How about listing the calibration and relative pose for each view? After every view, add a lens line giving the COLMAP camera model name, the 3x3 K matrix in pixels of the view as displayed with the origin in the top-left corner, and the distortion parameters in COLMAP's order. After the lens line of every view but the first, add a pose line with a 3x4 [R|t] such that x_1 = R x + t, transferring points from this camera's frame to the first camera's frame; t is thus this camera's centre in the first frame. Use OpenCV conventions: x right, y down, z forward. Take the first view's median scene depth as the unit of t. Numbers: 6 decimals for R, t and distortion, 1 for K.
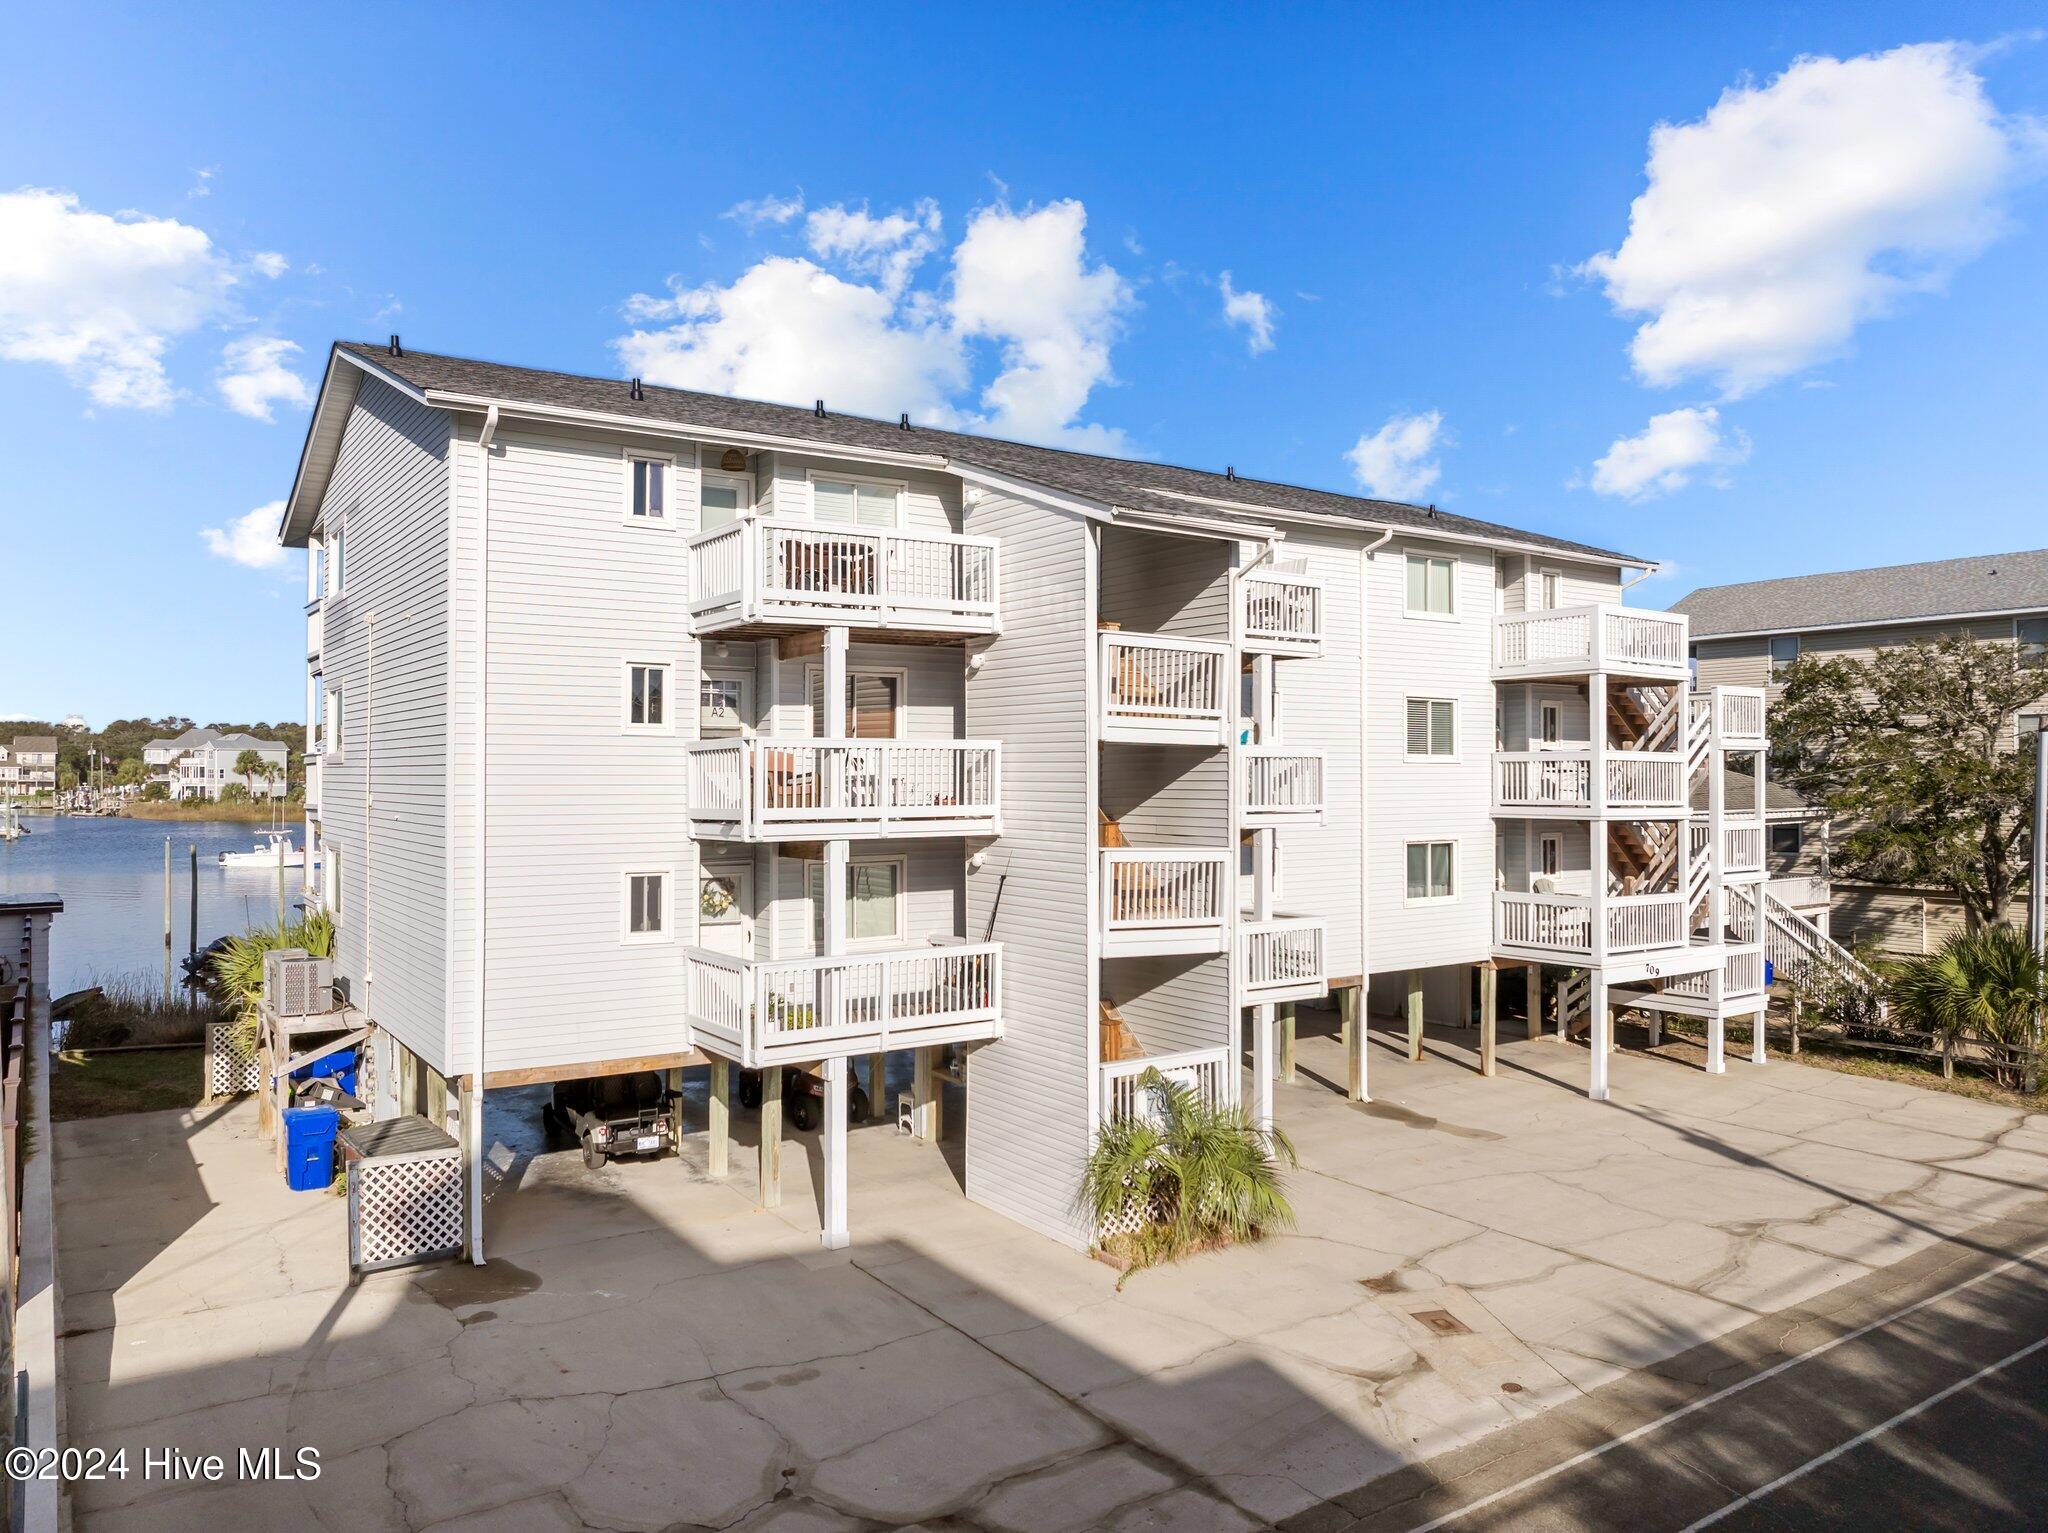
lens RADIAL K [[1443.8, 0, 1024.0], [0, 1443.8, 766.5], [0, 0, 1]] dist [-0.028974, -0.004728]
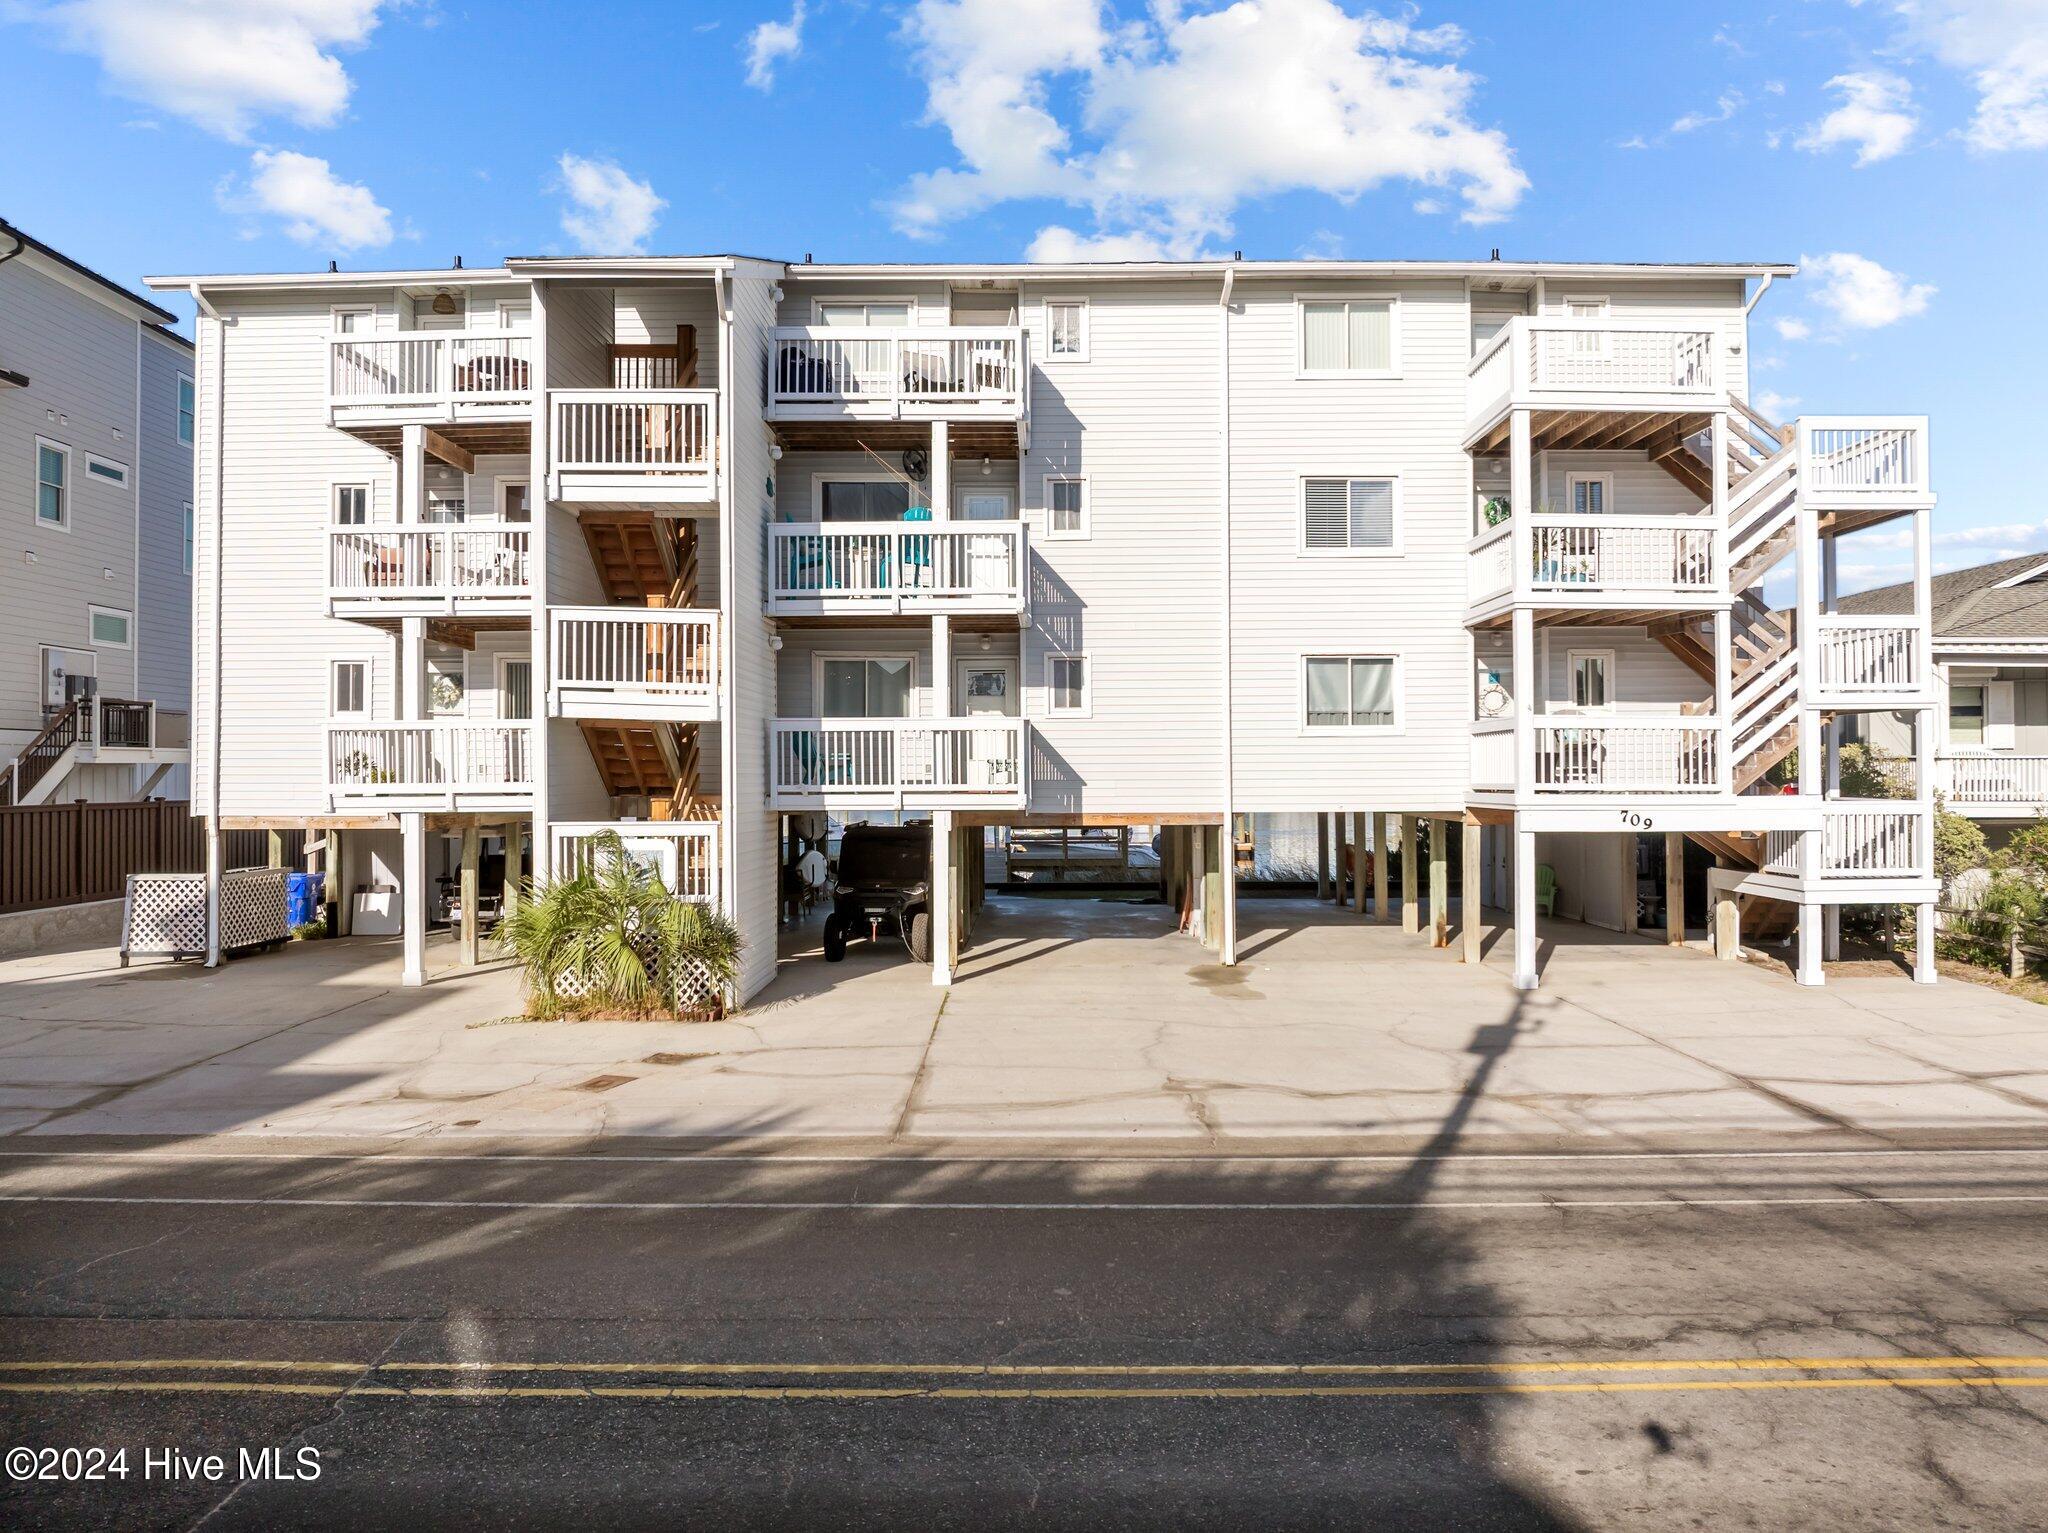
lens RADIAL K [[1431.5, 0, 1024.0], [0, 1431.5, 766.5], [0, 0, 1]] dist [-0.017038, 0.000034]
pose [[0.819850, -0.004650, -0.572560, 0.877554], [0.007137, 0.999972, 0.002098, 0.164589], [0.572534, -0.005806, 0.819860, 0.363363]]
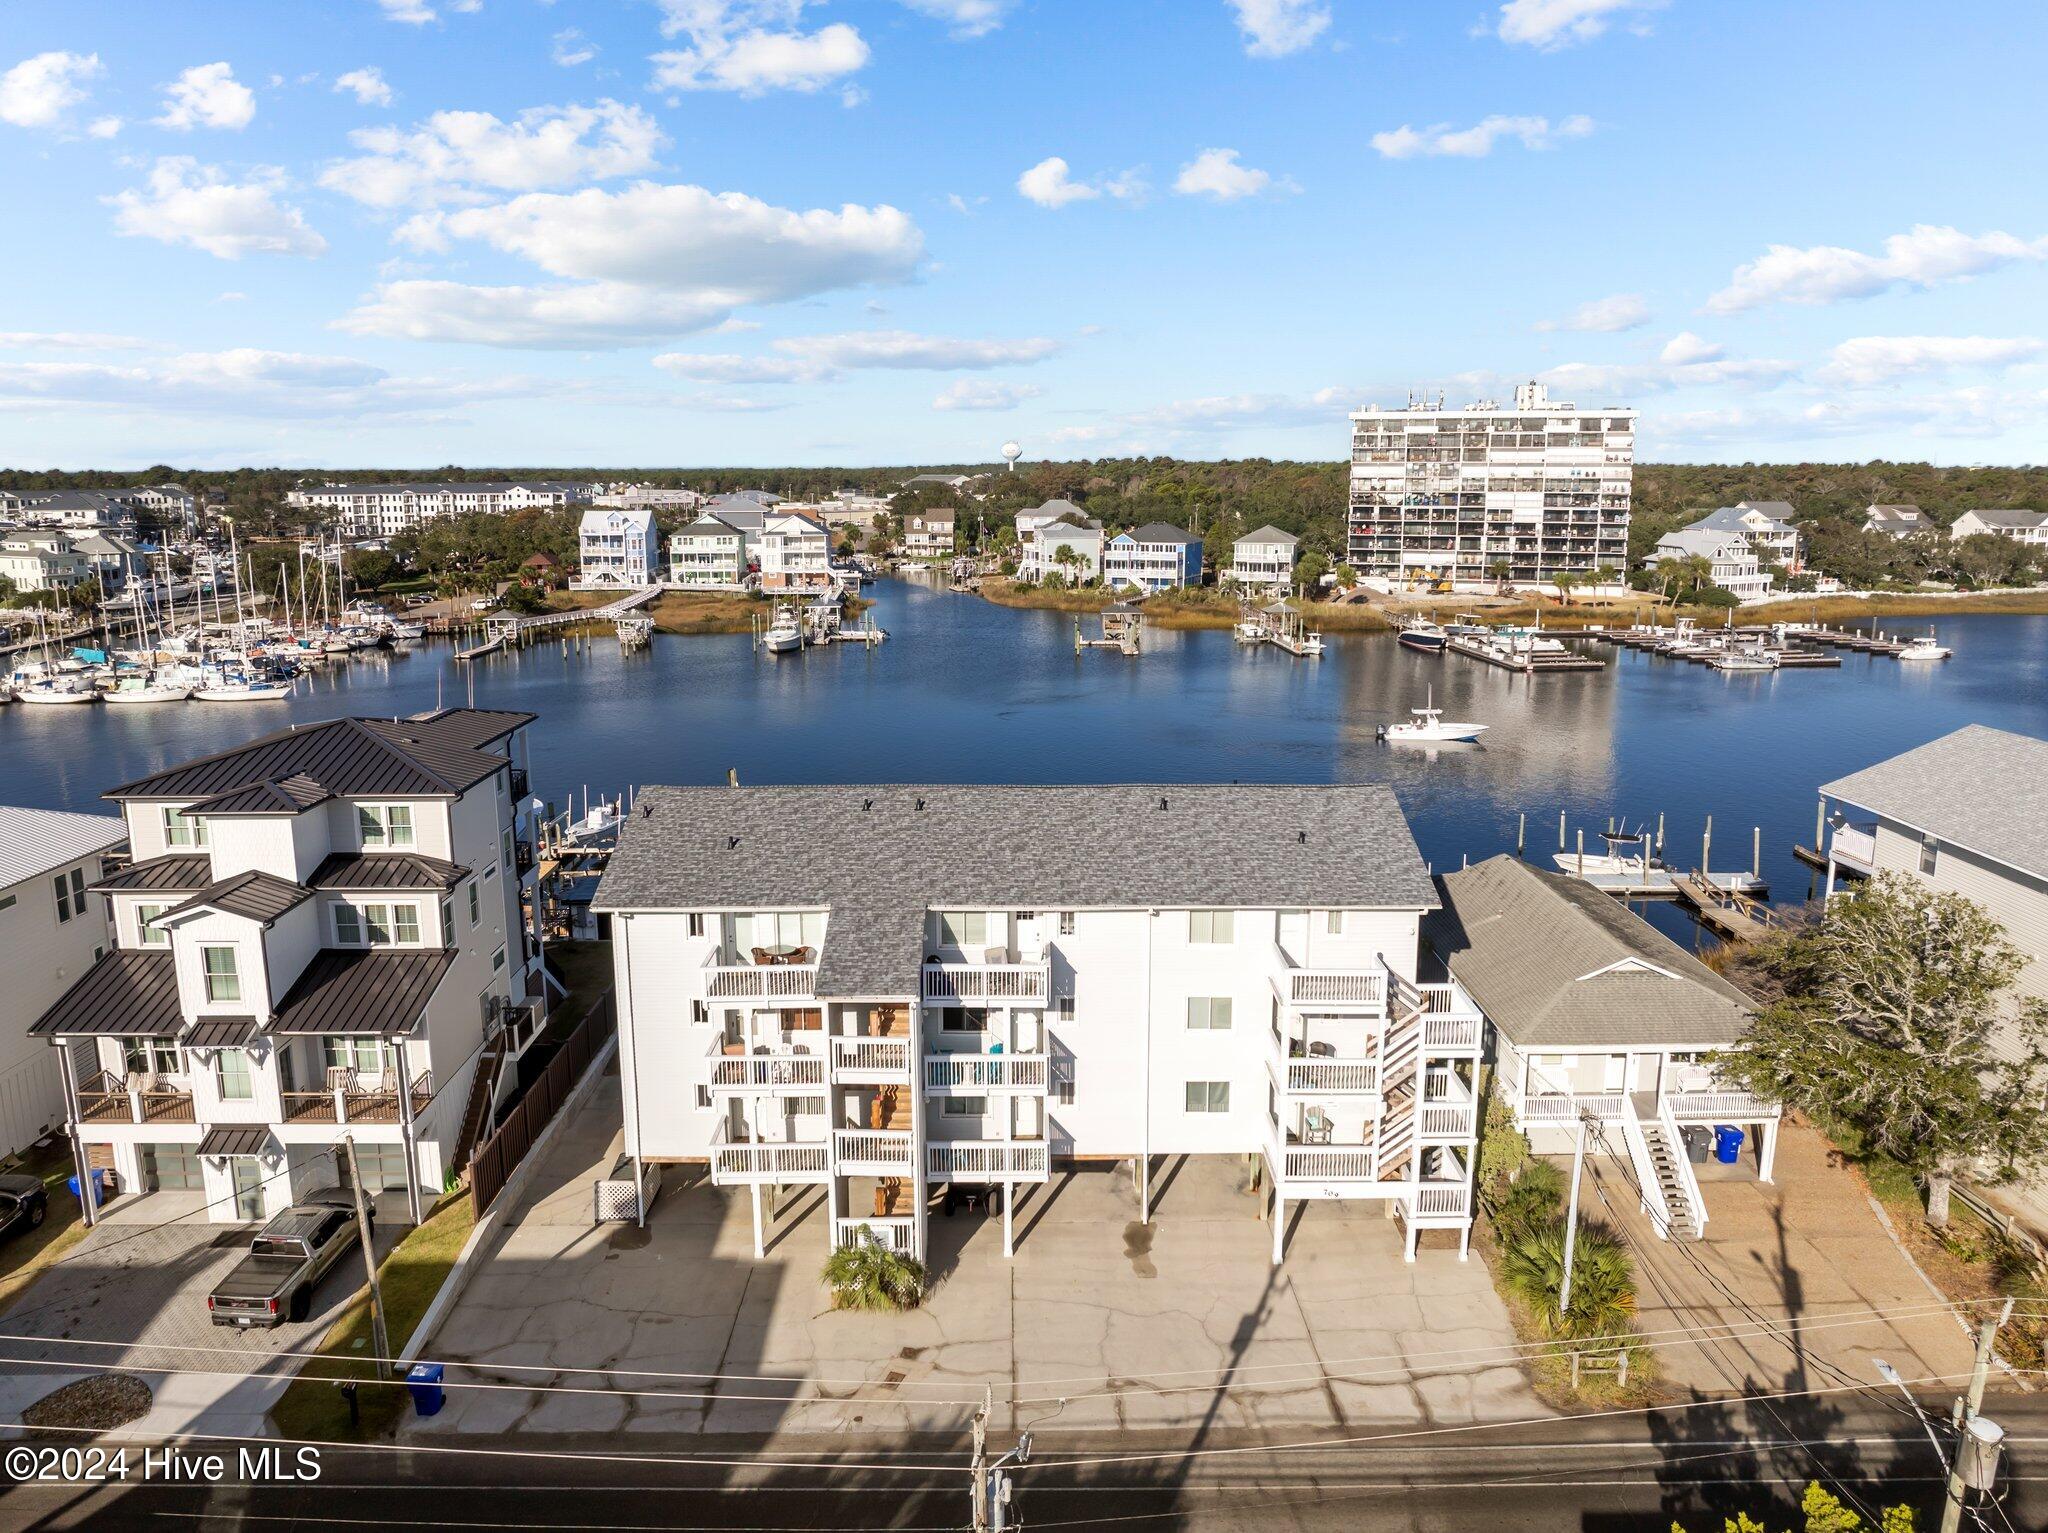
lens RADIAL K [[1434.7, 0, 1024.0], [0, 1434.7, 766.5], [0, 0, 1]] dist [-0.034323, -0.005039]
pose [[0.829178, 0.109539, -0.548148, 1.404340], [0.007403, 0.978374, 0.206711, -0.919146], [0.558936, -0.175458, 0.810435, -0.501942]]
